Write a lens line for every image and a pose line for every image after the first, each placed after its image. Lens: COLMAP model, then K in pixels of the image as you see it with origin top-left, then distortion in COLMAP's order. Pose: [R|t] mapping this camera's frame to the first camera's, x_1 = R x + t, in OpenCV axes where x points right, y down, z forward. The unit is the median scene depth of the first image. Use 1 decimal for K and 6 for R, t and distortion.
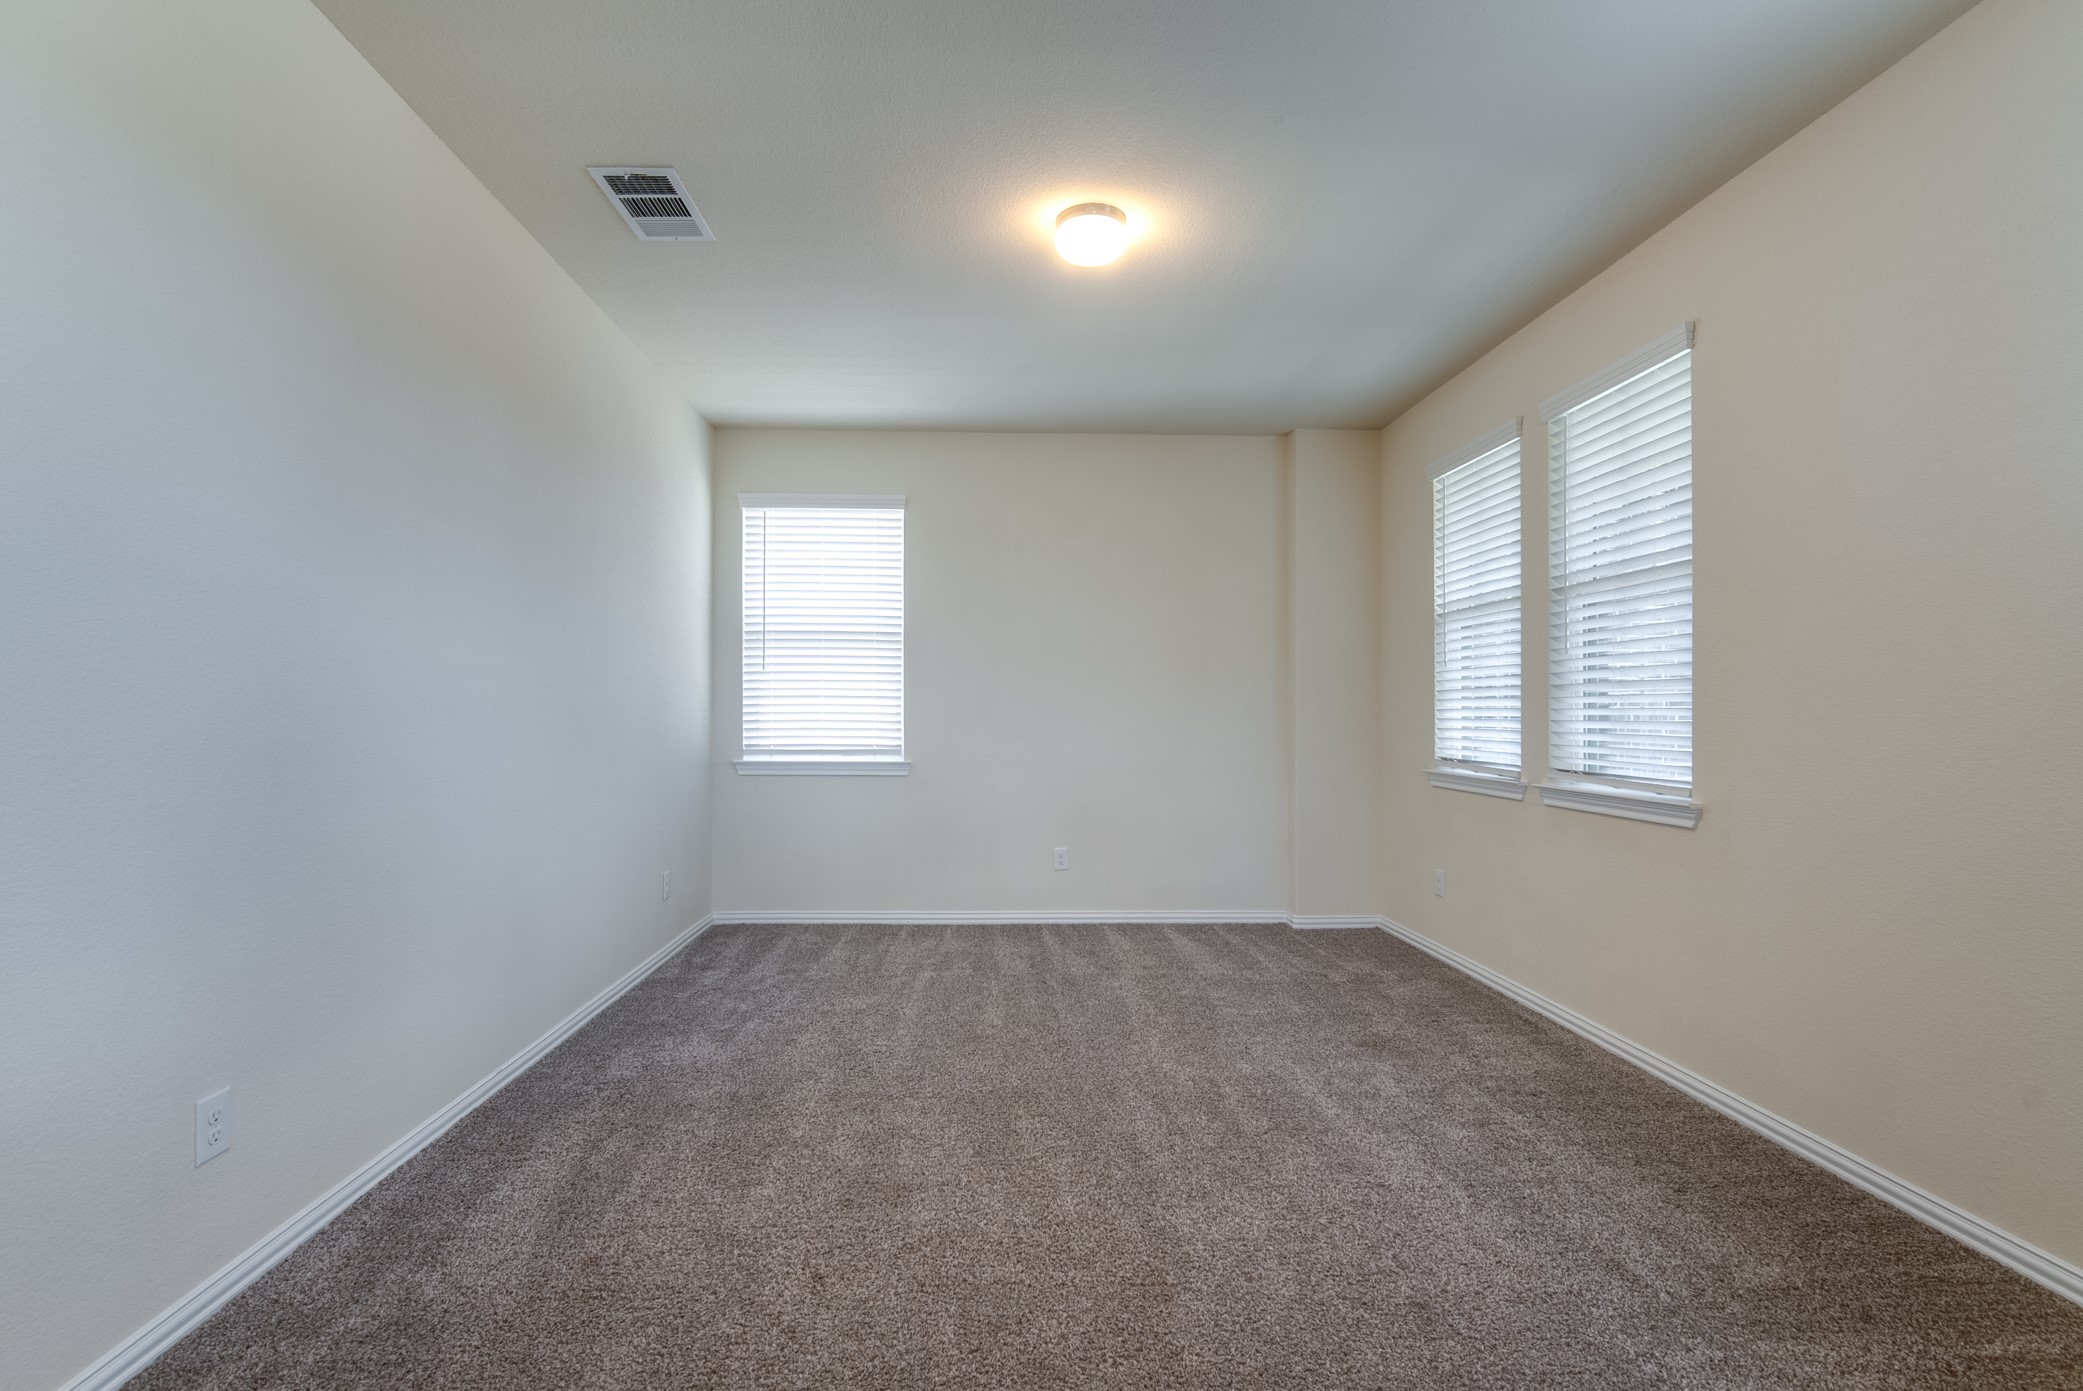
lens RADIAL K [[921.3, 0, 1012.2], [0, 921.3, 733.8], [0, 0, 1]] dist [-0.014919, 0.004976]
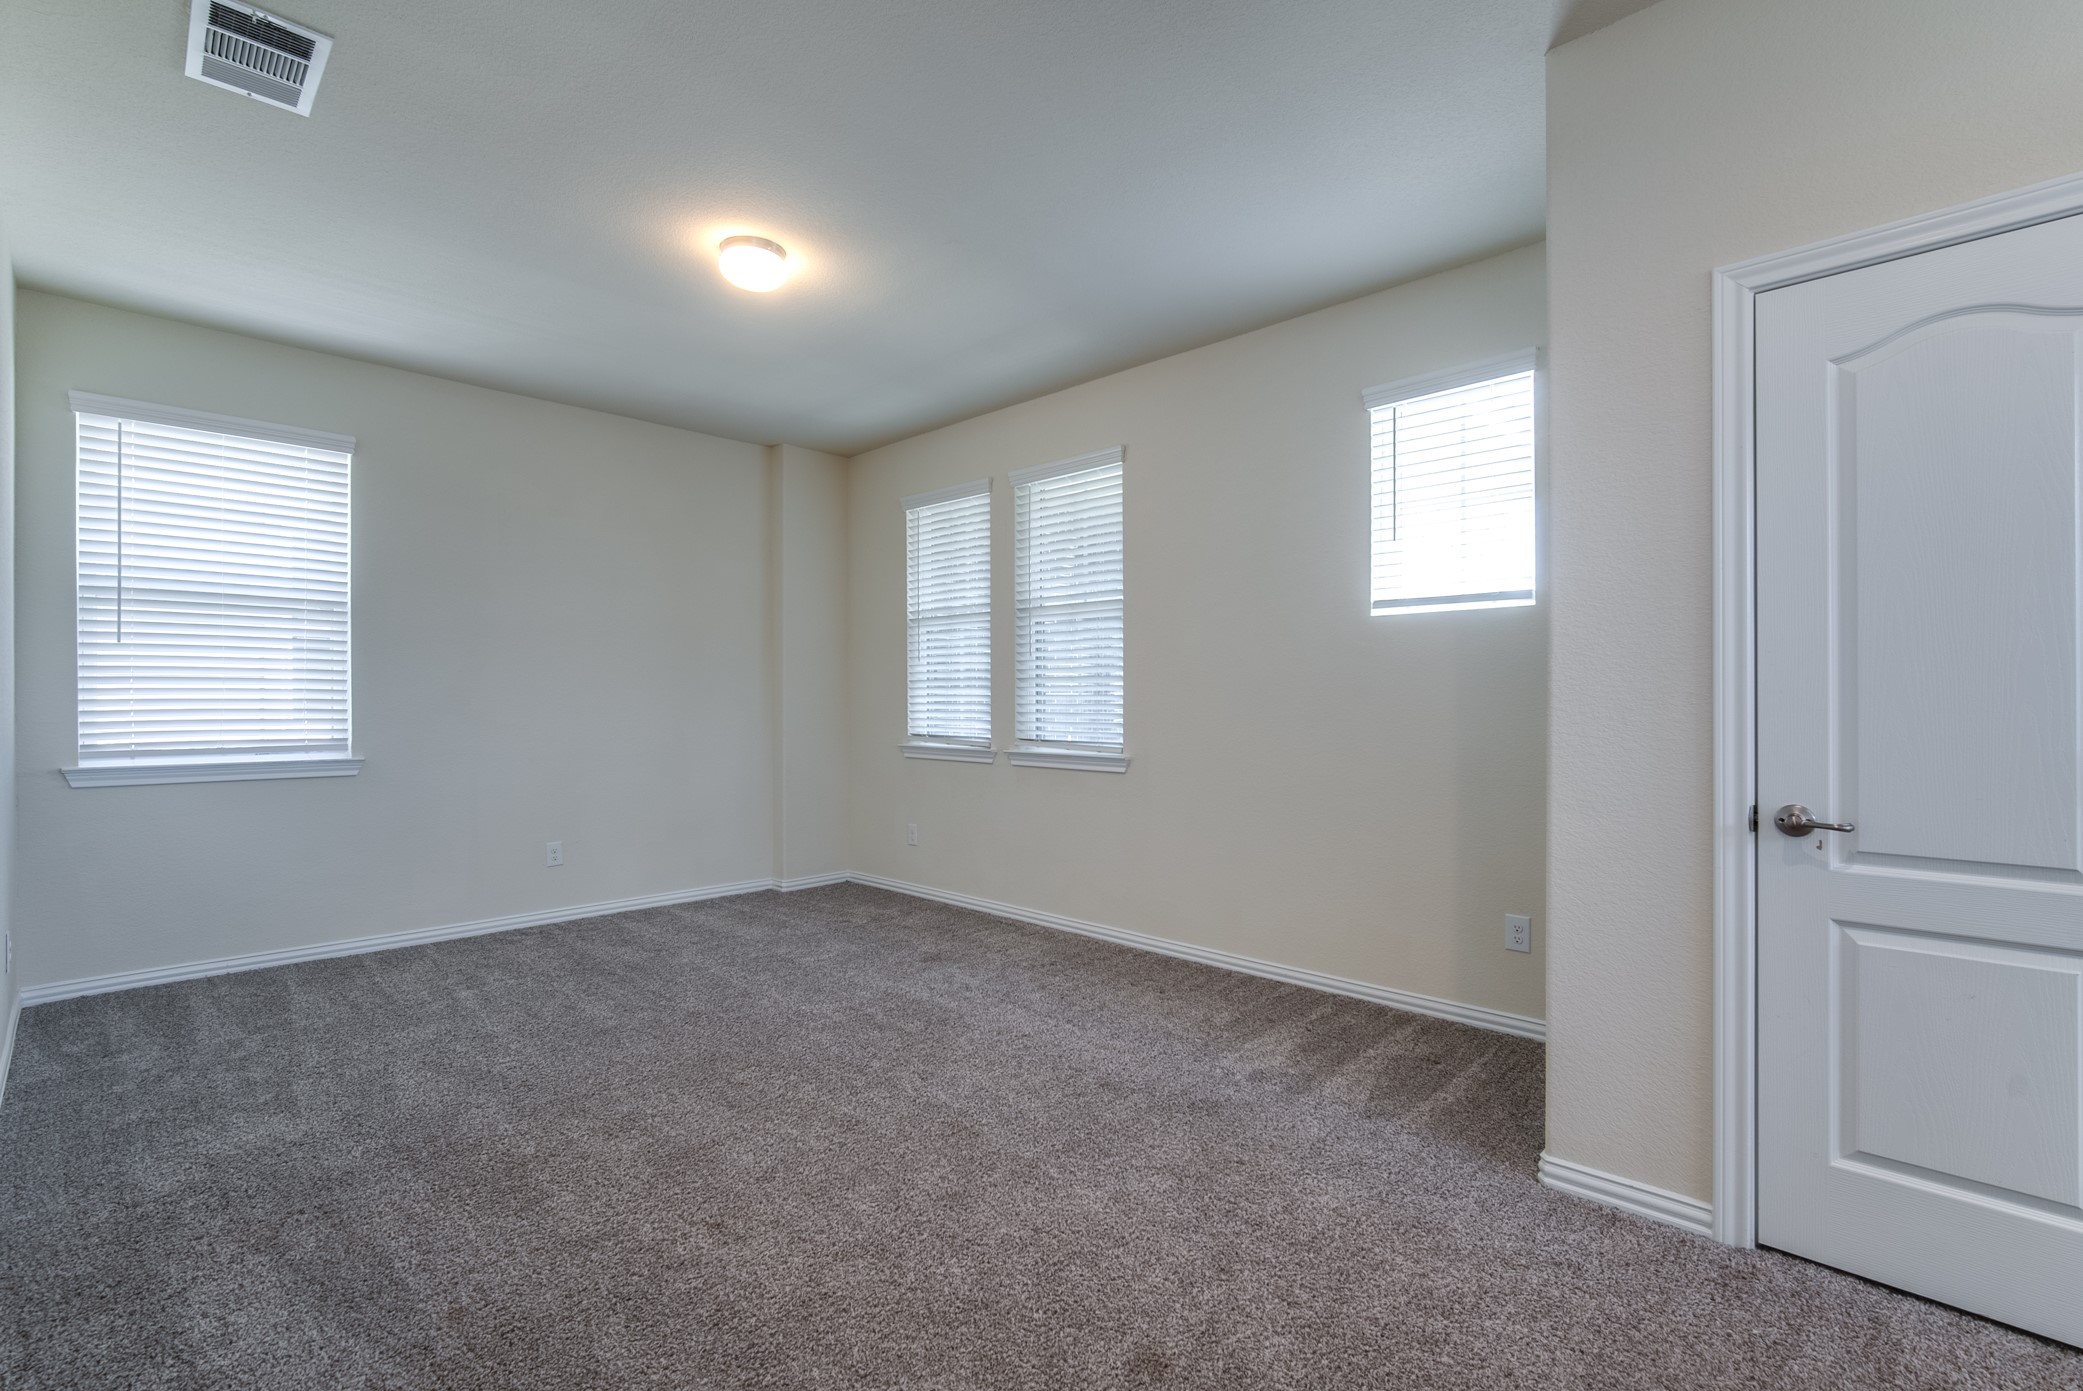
lens RADIAL K [[921.3, 0, 1012.2], [0, 921.3, 733.8], [0, 0, 1]] dist [-0.014919, 0.004976]
pose [[0.732664, -0.027818, 0.680021, -0.346113], [0.017311, 0.999603, 0.022241, -0.000573], [-0.680370, -0.004524, 0.732855, -0.011003]]
